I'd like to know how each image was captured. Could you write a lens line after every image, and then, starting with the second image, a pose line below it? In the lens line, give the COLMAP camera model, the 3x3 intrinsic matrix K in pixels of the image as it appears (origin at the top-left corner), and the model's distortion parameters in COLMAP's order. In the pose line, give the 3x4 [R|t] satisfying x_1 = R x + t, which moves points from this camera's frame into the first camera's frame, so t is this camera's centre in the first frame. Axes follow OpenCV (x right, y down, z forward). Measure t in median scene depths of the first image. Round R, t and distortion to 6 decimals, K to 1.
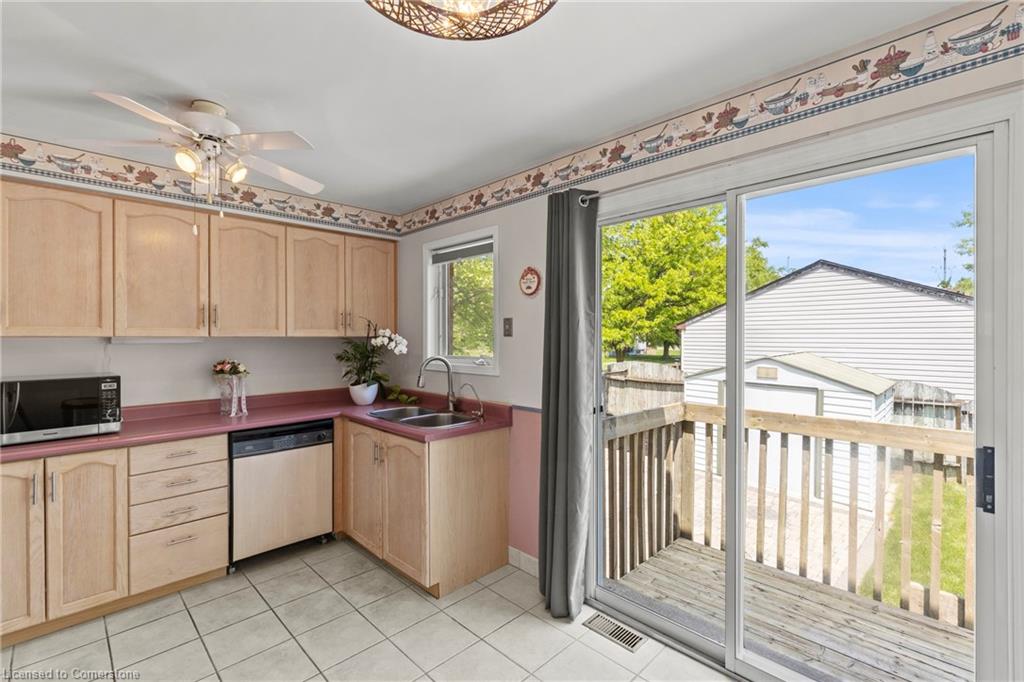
lens RADIAL K [[464.7, 0, 509.2], [0, 464.7, 340.5], [0, 0, 1]] dist [0.009349, -0.000555]
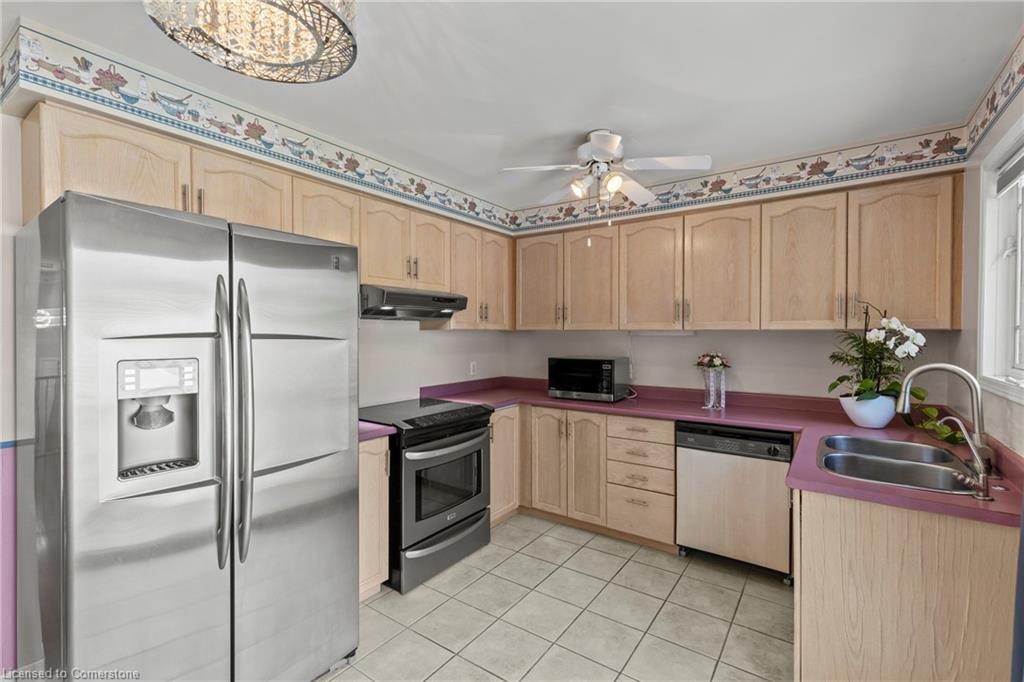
lens RADIAL K [[464.7, 0, 476.9], [0, 464.7, 335.0], [0, 0, 1]] dist [0.009349, -0.000555]
pose [[0.136784, 0.013829, -0.990504, 0.343104], [-0.002139, 0.999904, 0.013664, -0.009136], [0.990599, 0.000250, 0.136800, 0.370076]]
